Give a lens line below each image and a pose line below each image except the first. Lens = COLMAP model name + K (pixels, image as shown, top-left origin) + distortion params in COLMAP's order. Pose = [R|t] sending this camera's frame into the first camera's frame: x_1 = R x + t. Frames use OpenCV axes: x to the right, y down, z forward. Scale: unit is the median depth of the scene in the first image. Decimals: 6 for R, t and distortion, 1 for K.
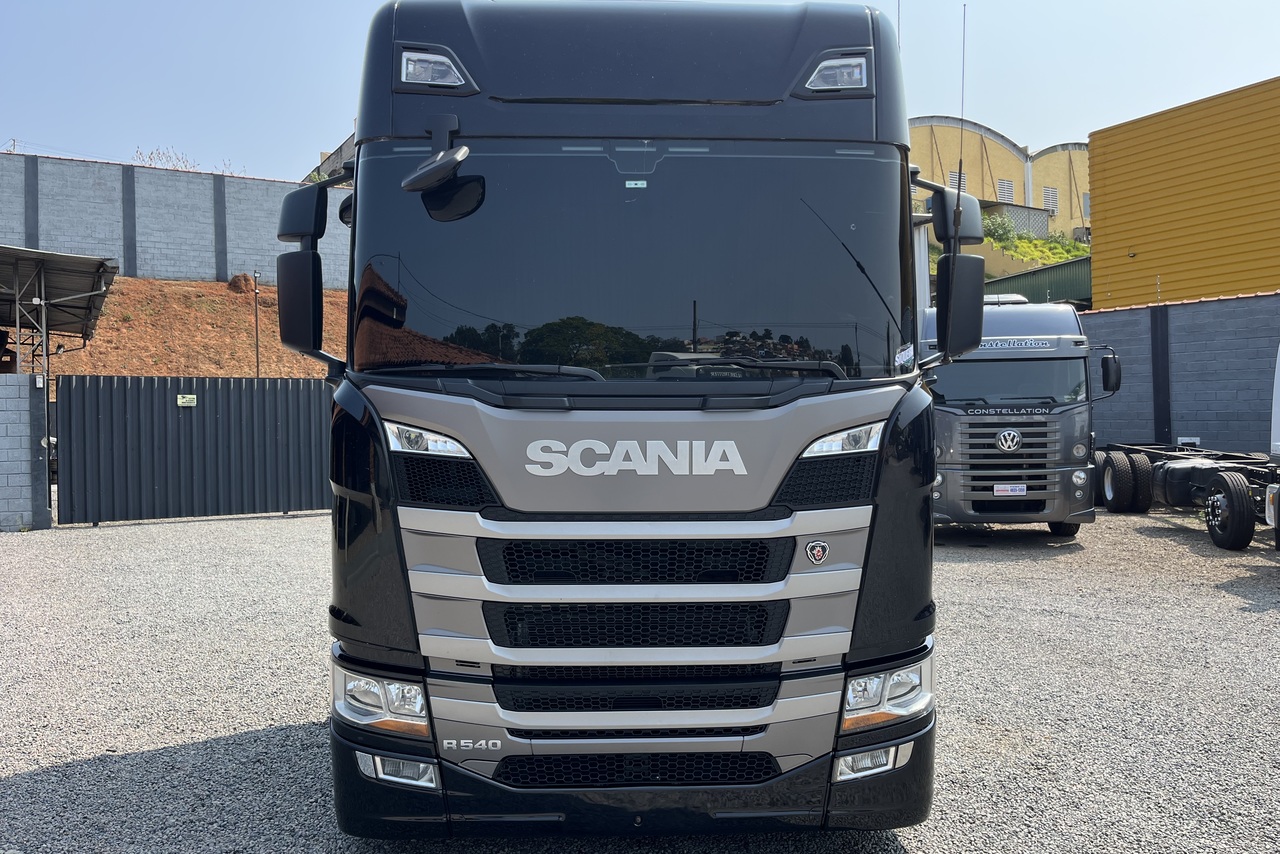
lens RADIAL K [[981.7, 0, 640.0], [0, 981.7, 427.0], [0, 0, 1]] dist [0.005409, 0.000361]
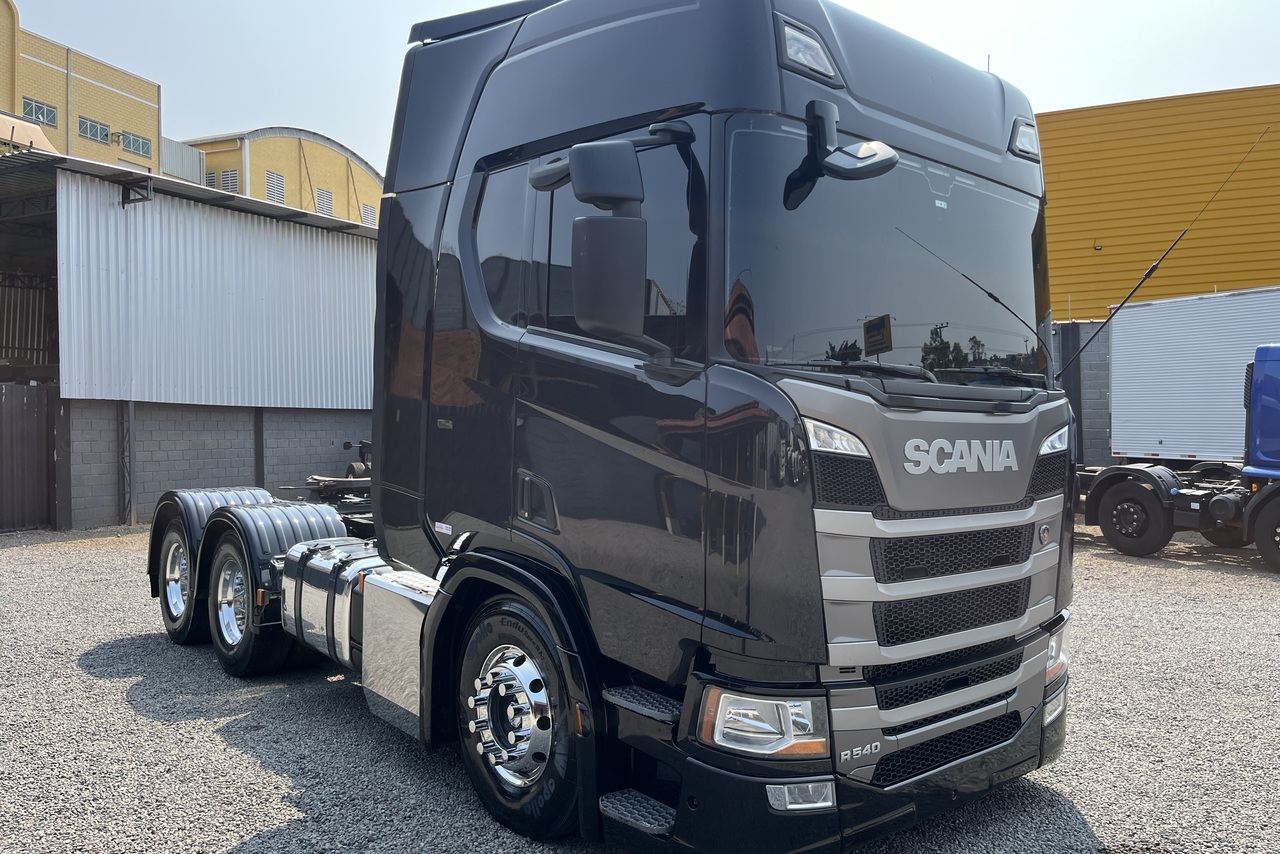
lens RADIAL K [[981.7, 0, 640.0], [0, 981.7, 427.0], [0, 0, 1]] dist [0.005409, 0.000361]
pose [[0.777925, 0.015281, 0.628171, -0.955204], [-0.003407, 0.999792, -0.020101, 0.021977], [-0.628348, 0.013497, 0.777815, 0.374878]]
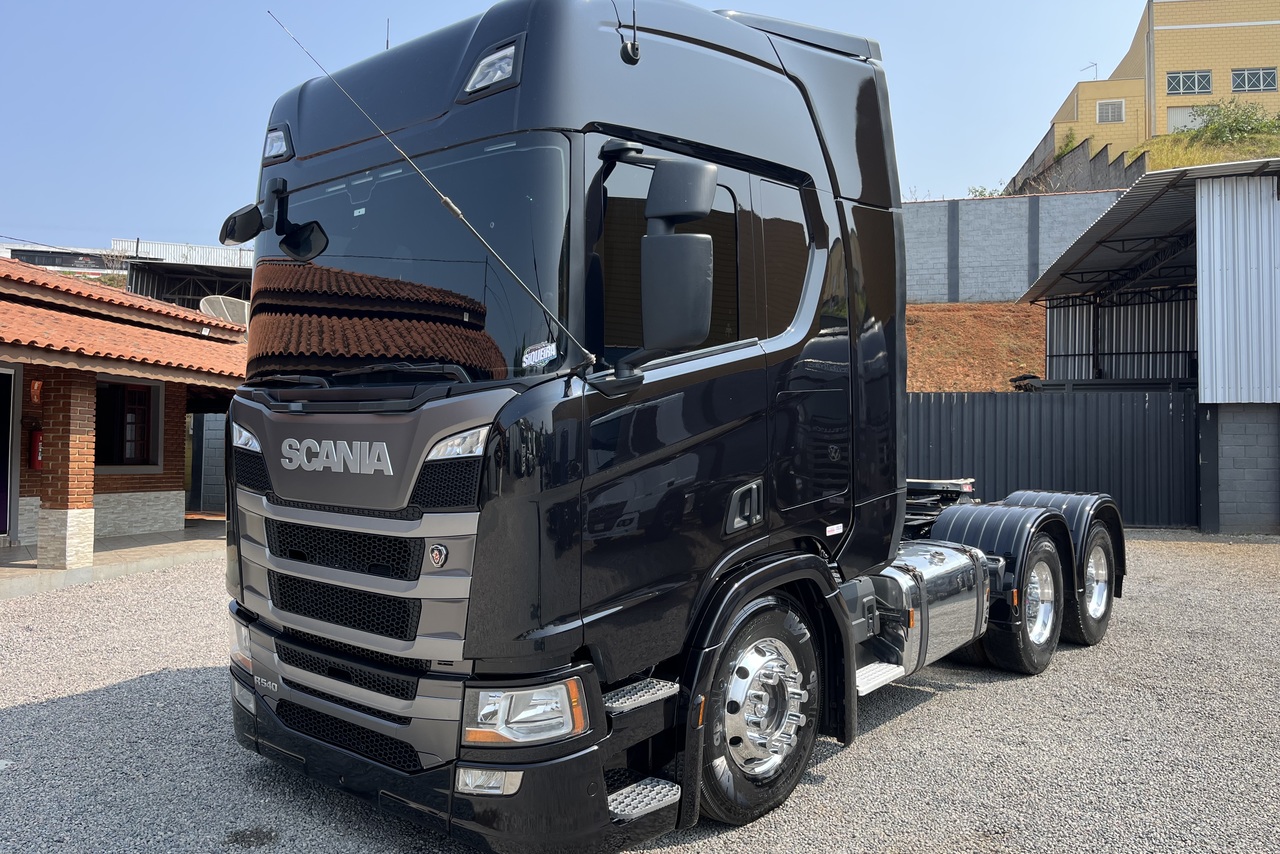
lens RADIAL K [[971.1, 0, 638.0], [0, 971.1, 436.5], [0, 0, 1]] dist [0.034229, -0.080730]
pose [[0.746819, 0.014984, -0.664858, 0.990149], [-0.018078, 0.999834, 0.002227, 0.000014], [0.664782, 0.010356, 0.746966, 0.391360]]
